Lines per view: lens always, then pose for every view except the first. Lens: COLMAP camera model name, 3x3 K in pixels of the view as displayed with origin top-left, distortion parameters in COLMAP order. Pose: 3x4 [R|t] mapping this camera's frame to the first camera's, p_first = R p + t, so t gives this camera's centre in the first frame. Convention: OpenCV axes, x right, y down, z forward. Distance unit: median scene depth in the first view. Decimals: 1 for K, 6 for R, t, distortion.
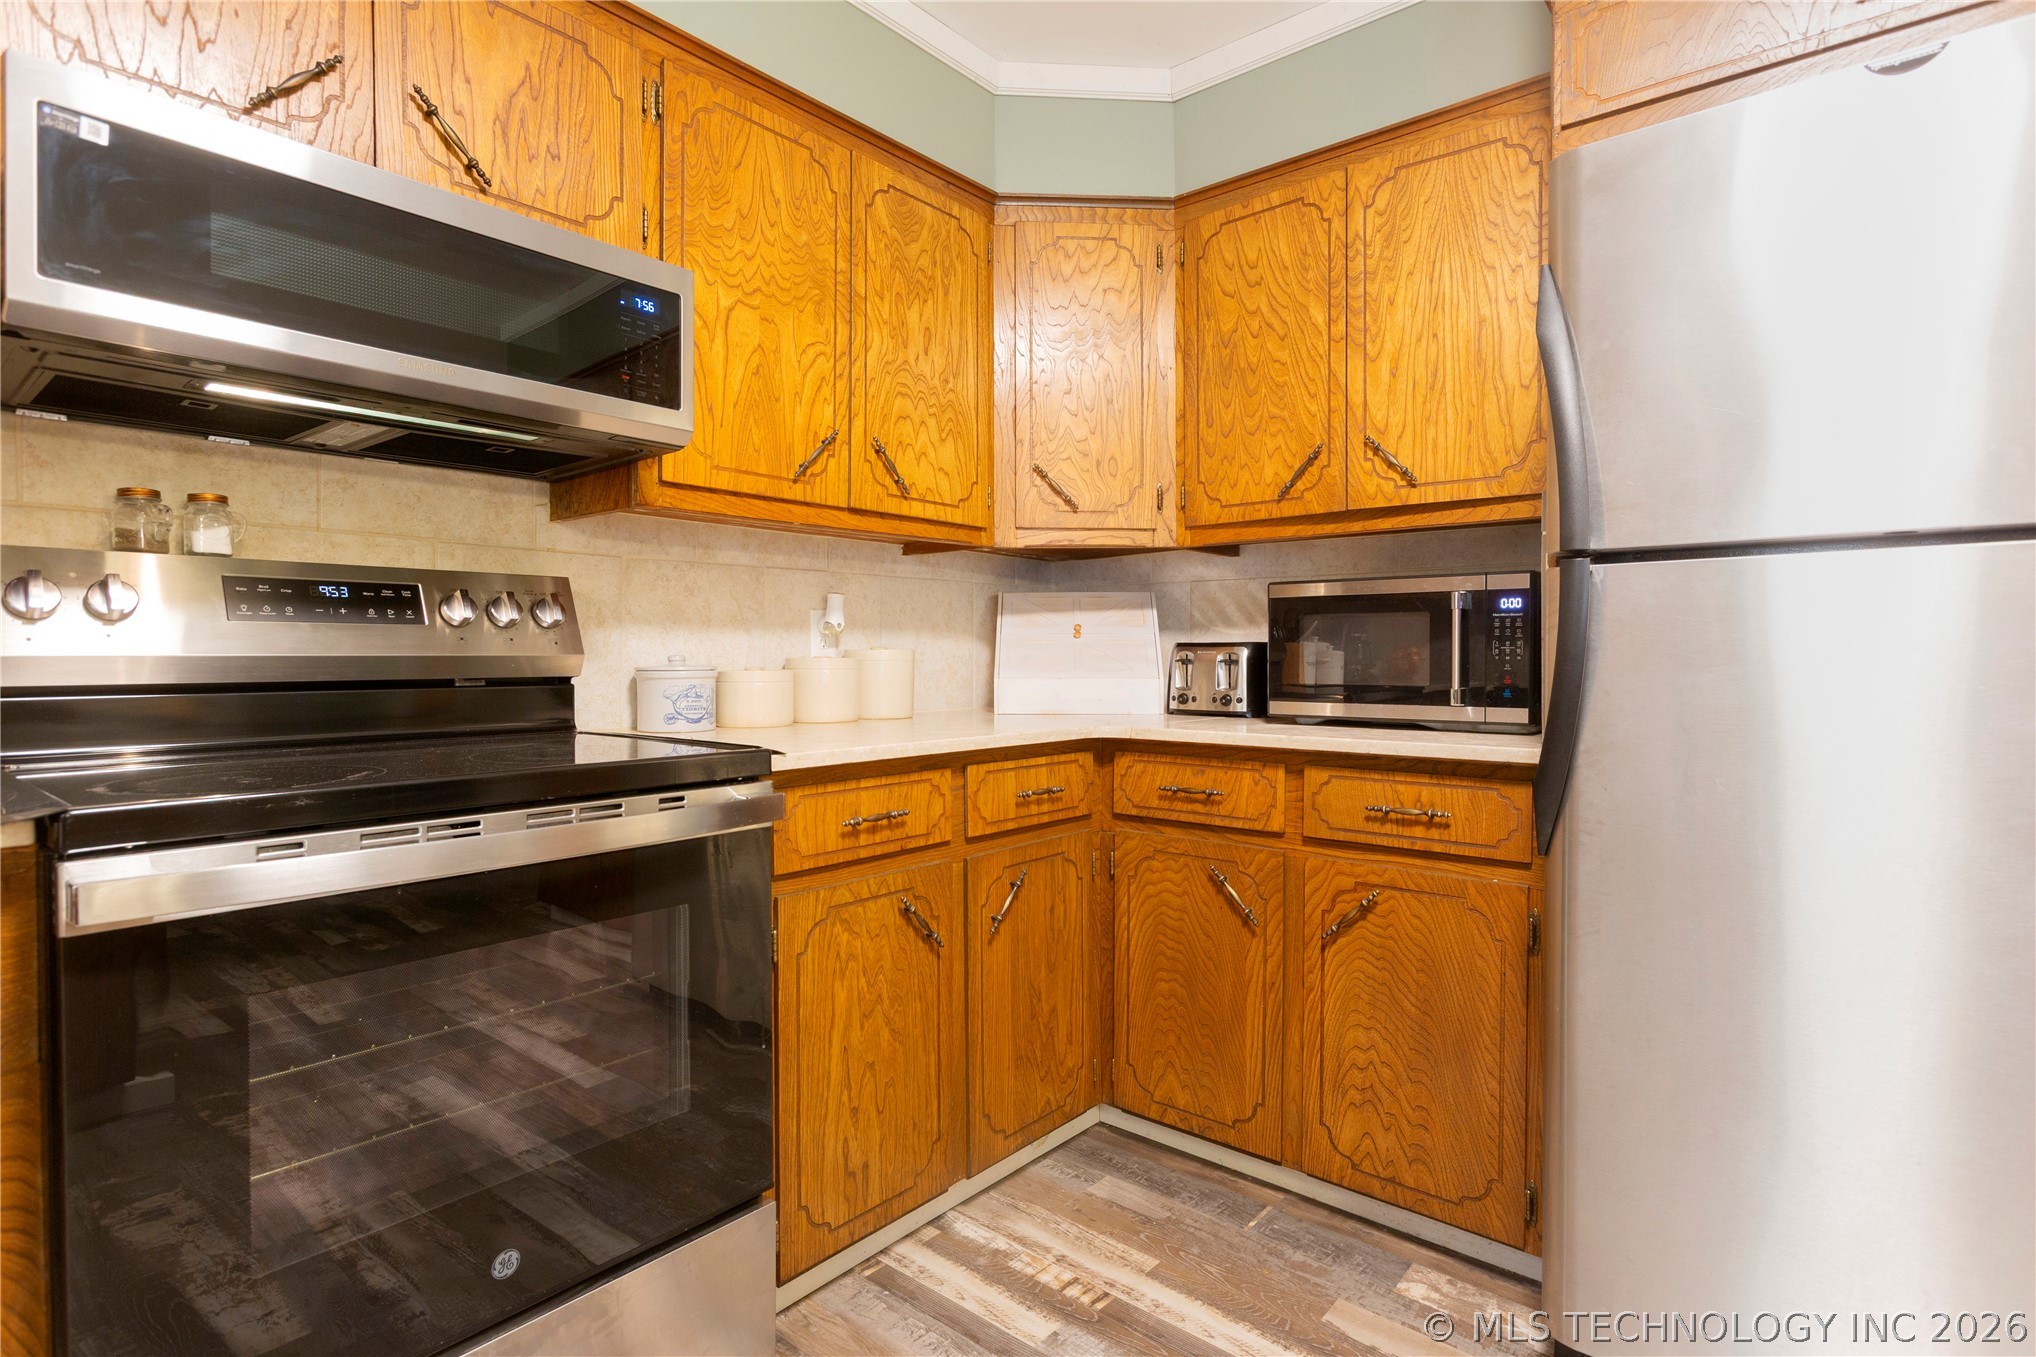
lens RADIAL K [[1041.1, 0, 1022.9], [0, 1041.1, 672.0], [0, 0, 1]] dist [-0.017522, 0.012516]
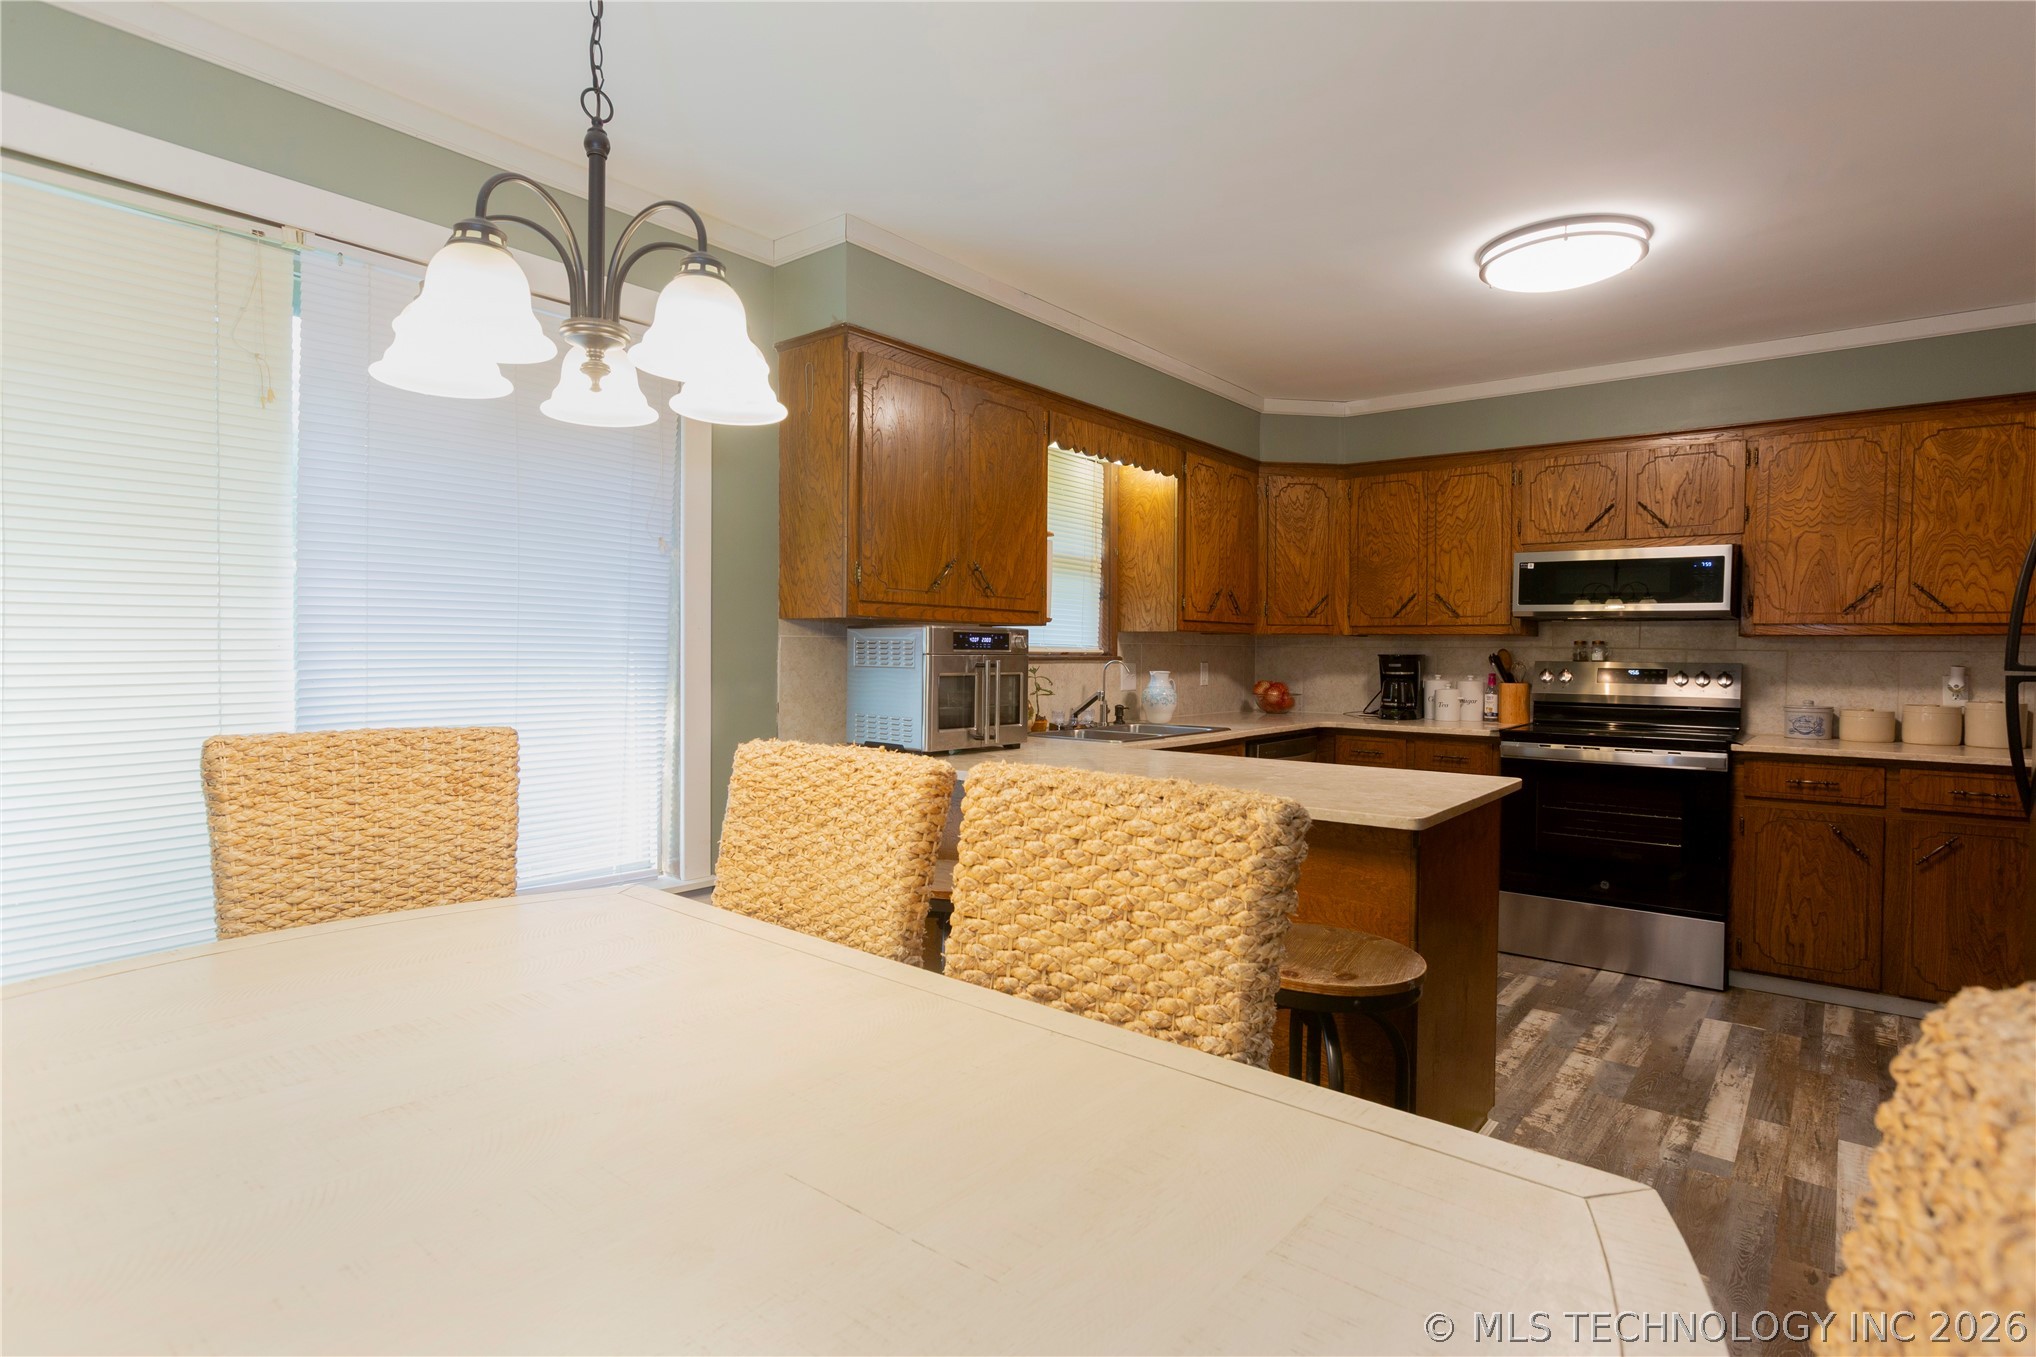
lens RADIAL K [[1041.1, 0, 1022.9], [0, 1041.1, 672.0], [0, 0, 1]] dist [-0.017522, 0.012516]
pose [[0.034552, 0.021612, -0.999169, 1.717715], [-0.026381, 0.999438, 0.020706, -0.077516], [0.999055, 0.025643, 0.035102, -0.618979]]
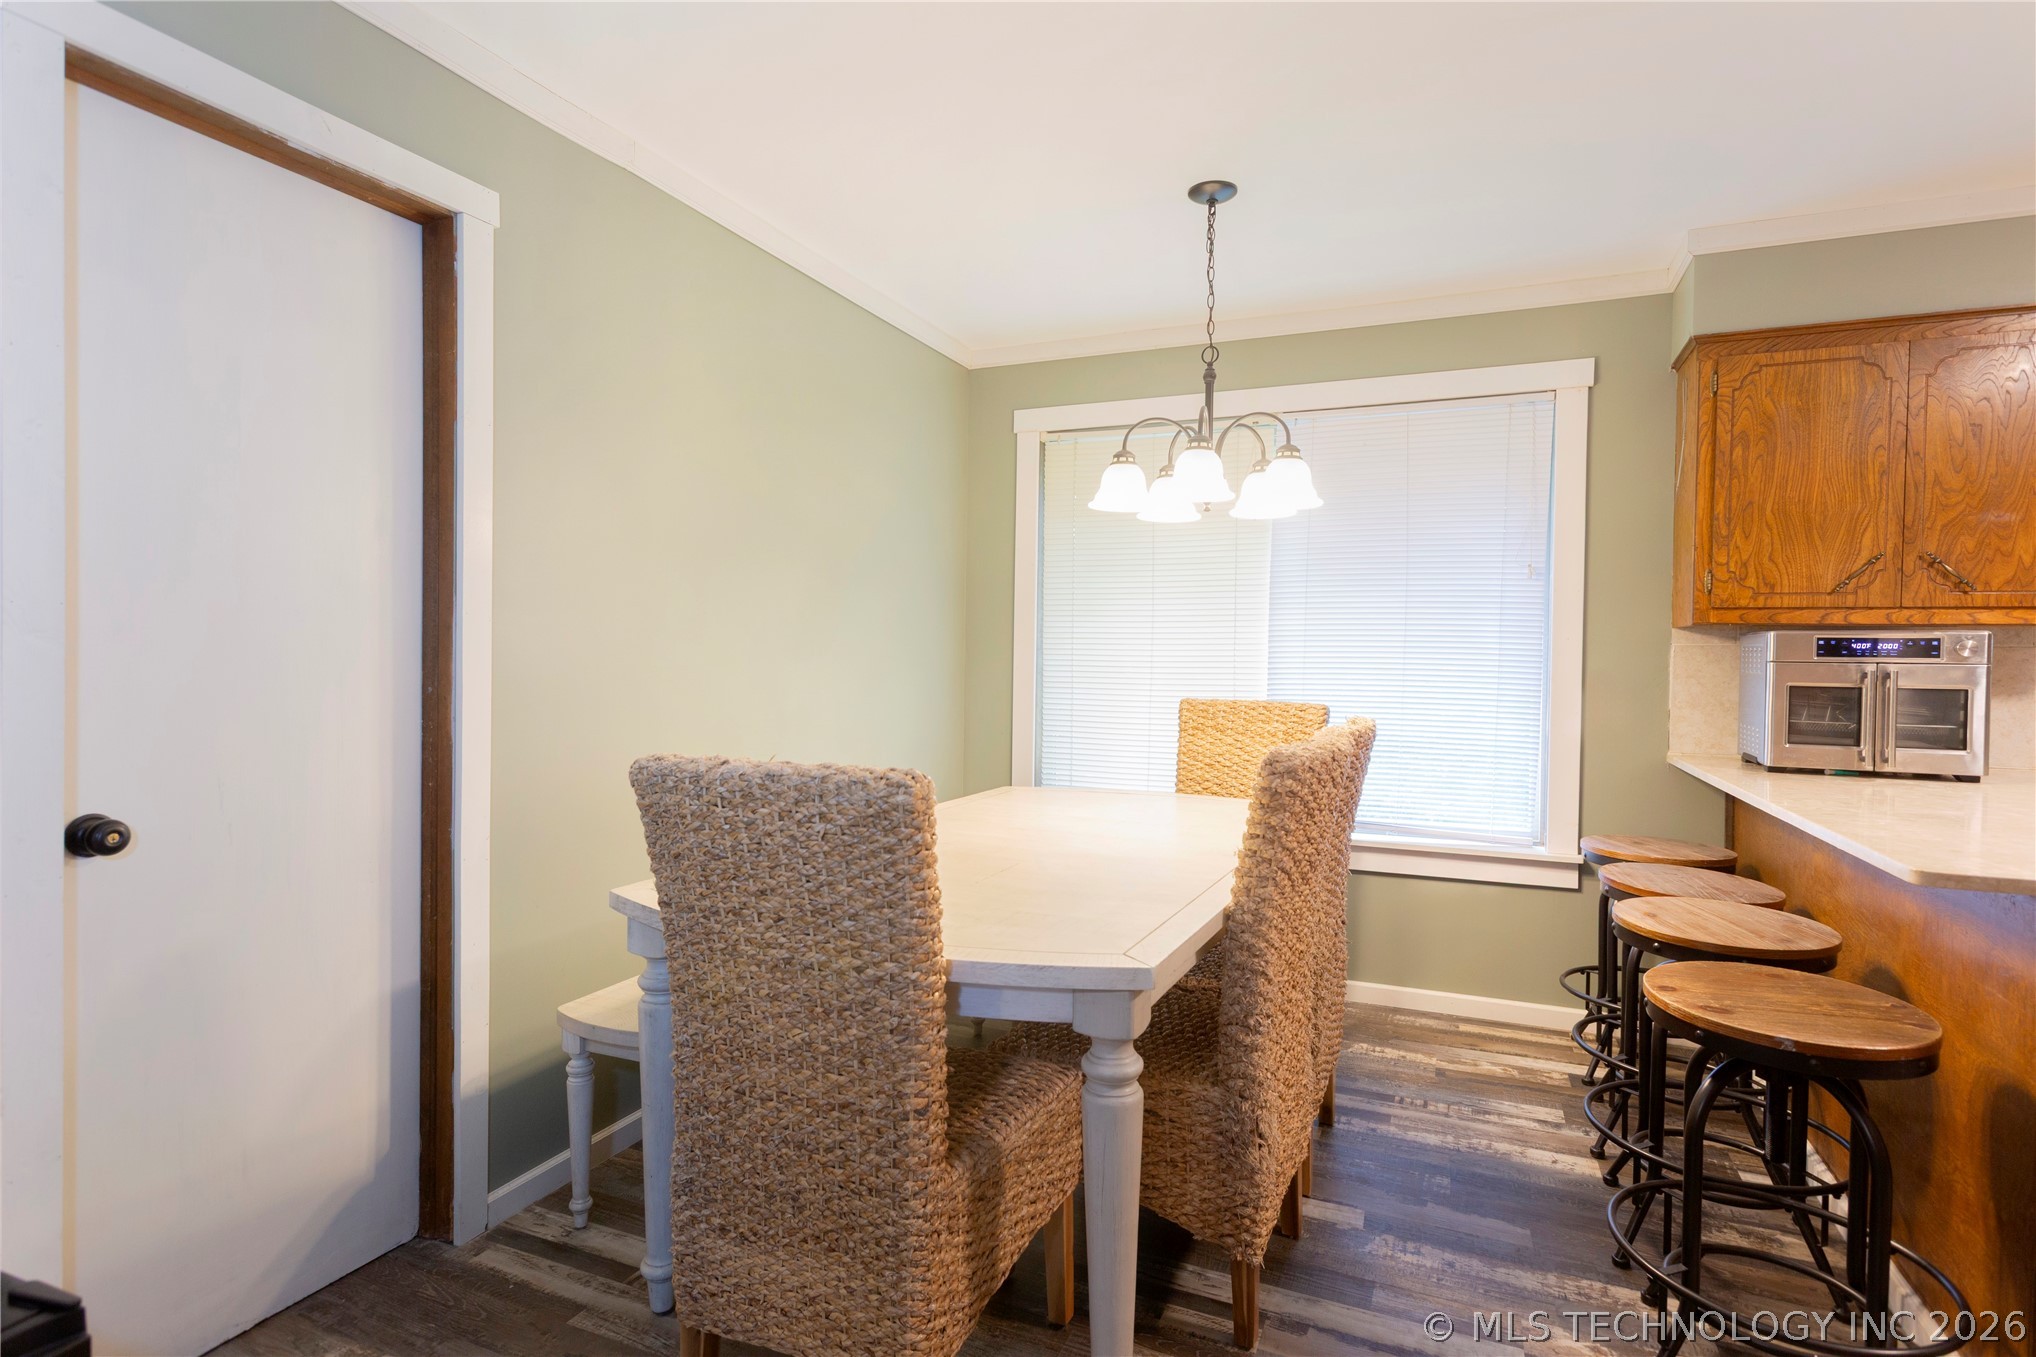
lens RADIAL K [[1041.1, 0, 1022.9], [0, 1041.1, 672.0], [0, 0, 1]] dist [-0.017522, 0.012516]
pose [[-0.953757, -0.003007, -0.300563, 1.596954], [-0.014662, 0.999225, 0.036530, -0.091519], [0.300220, 0.039247, -0.953062, 0.356332]]
